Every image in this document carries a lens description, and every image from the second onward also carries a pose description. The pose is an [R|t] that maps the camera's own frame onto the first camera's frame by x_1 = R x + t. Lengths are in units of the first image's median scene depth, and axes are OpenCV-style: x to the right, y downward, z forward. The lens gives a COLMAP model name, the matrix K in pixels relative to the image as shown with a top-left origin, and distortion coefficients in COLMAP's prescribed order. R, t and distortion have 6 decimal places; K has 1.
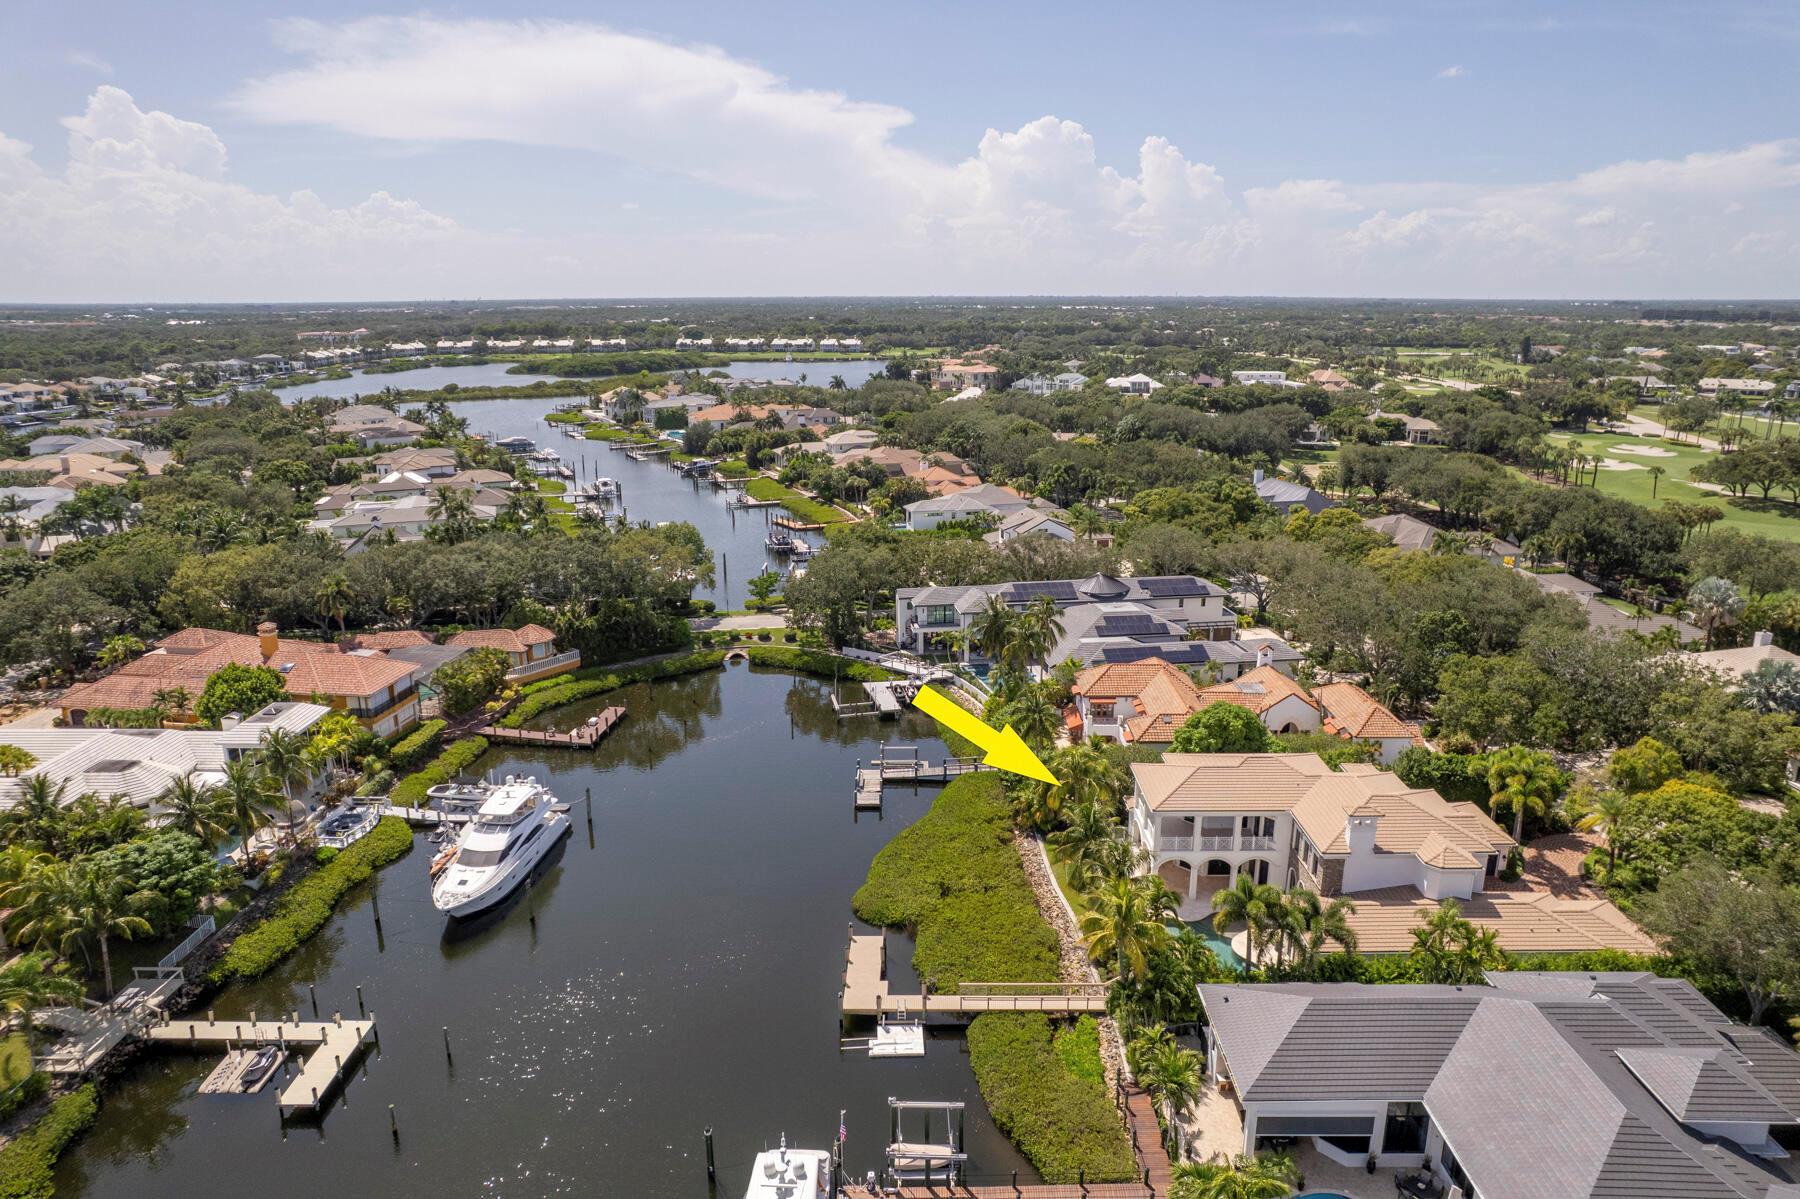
lens RADIAL K [[1166.8, 0, 908.2], [0, 1166.8, 603.2], [0, 0, 1]] dist [-0.070612, 0.063785]
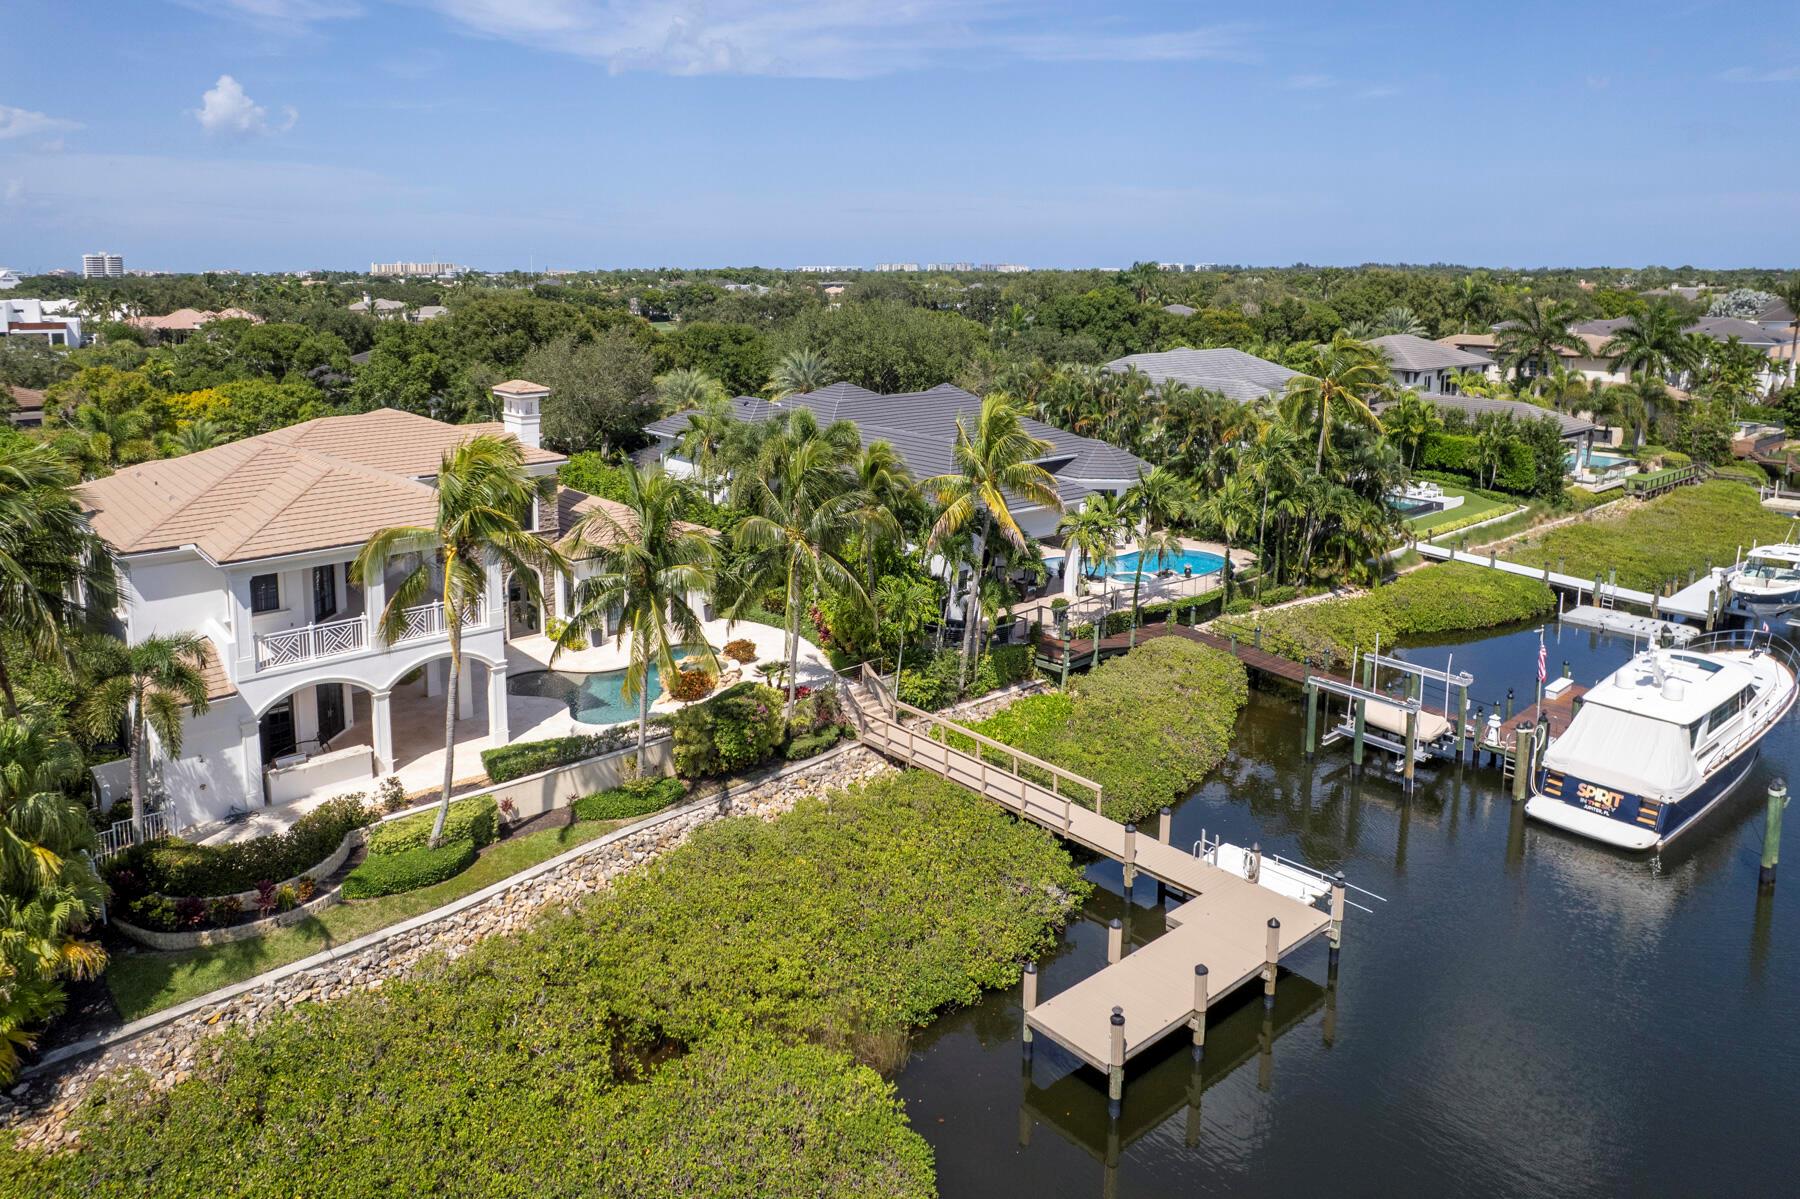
lens RADIAL K [[1219.2, 0, 912.5], [0, 1219.2, 403.3], [0, 0, 1]] dist [-0.058876, 0.034190]
pose [[-0.663297, -0.084871, 0.743528, -0.054935], [0.198529, 0.937993, 0.284175, 0.008911], [-0.721542, 0.336104, -0.605319, 0.285951]]
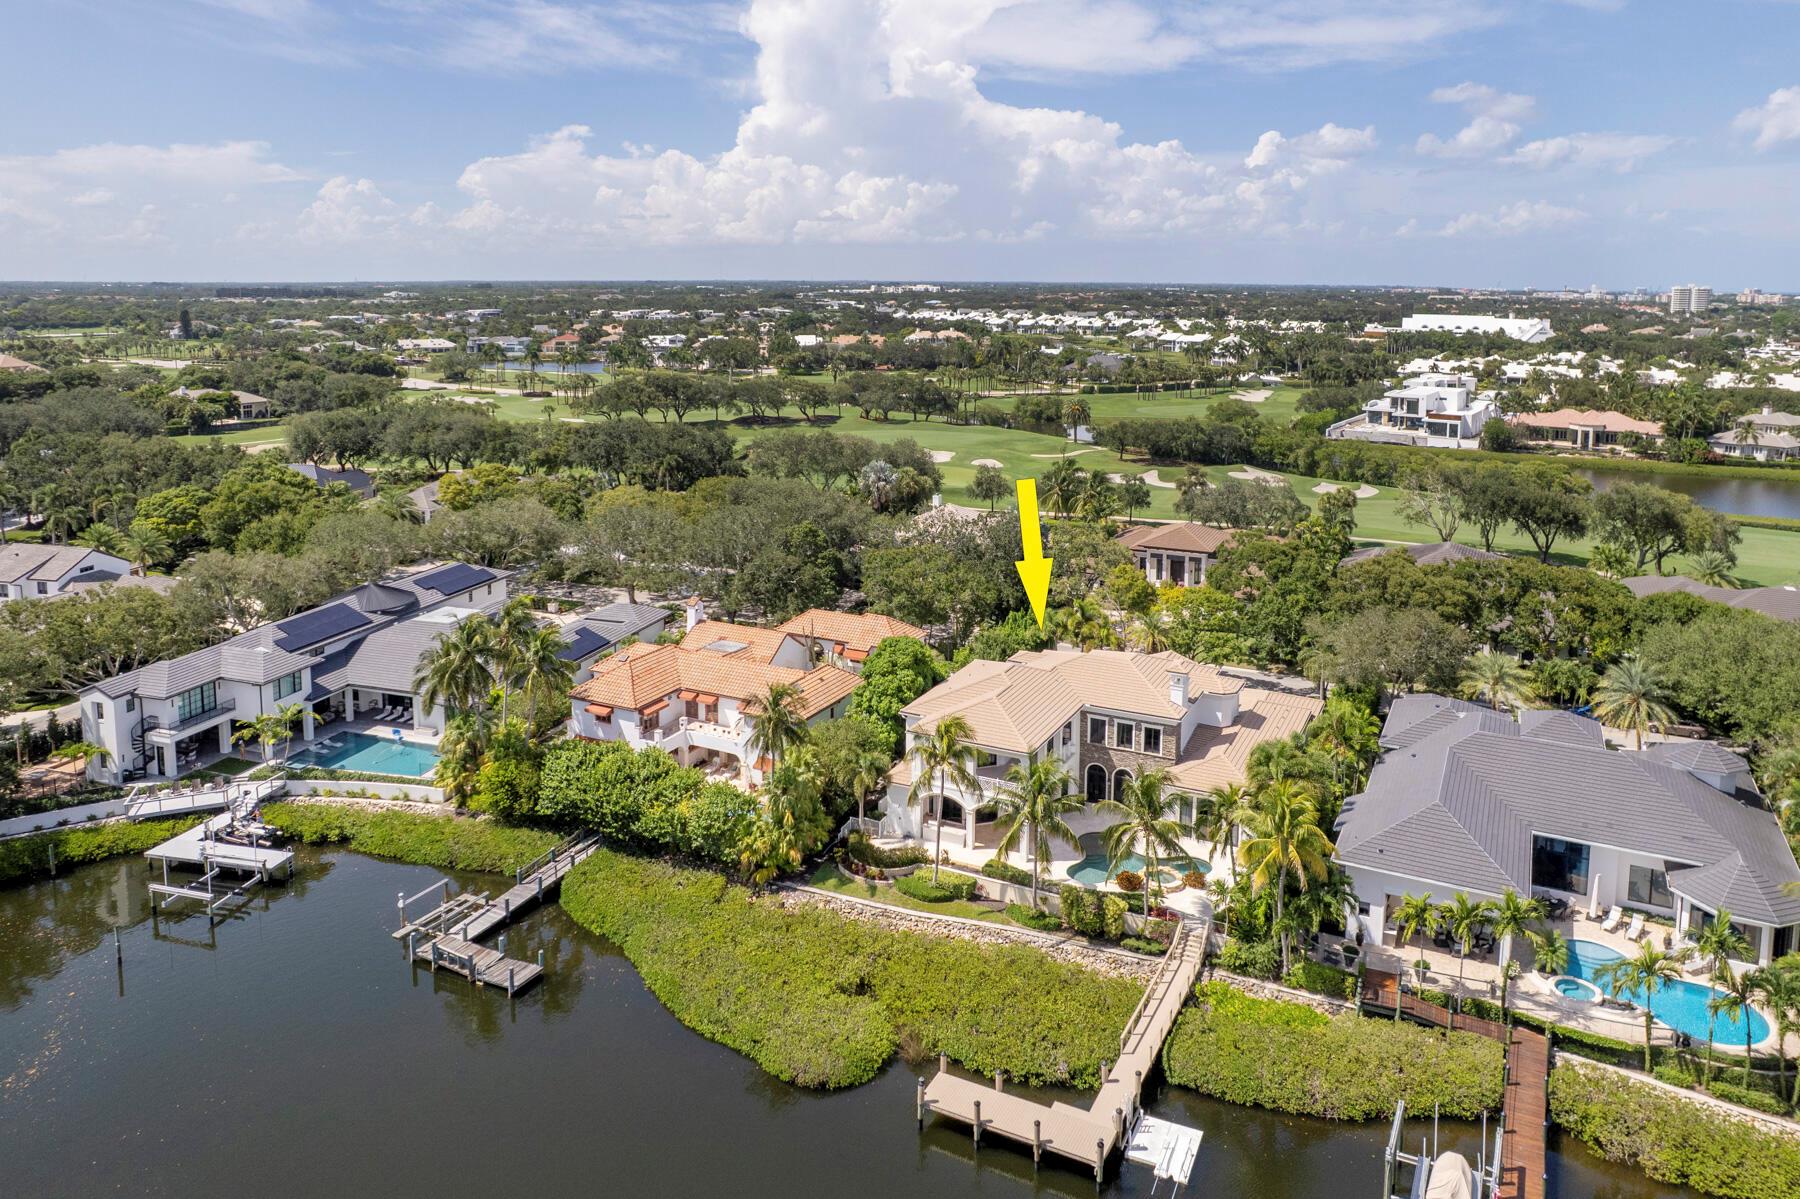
lens RADIAL K [[1238.5, 0, 898.9], [0, 1238.5, 423.8], [0, 0, 1]] dist [-0.055511, 0.039657]
pose [[0.449075, -0.102504, 0.887595, -0.149389], [0.229899, 0.973207, -0.003926, -0.018450], [-0.863411, 0.205820, 0.460608, 0.154014]]
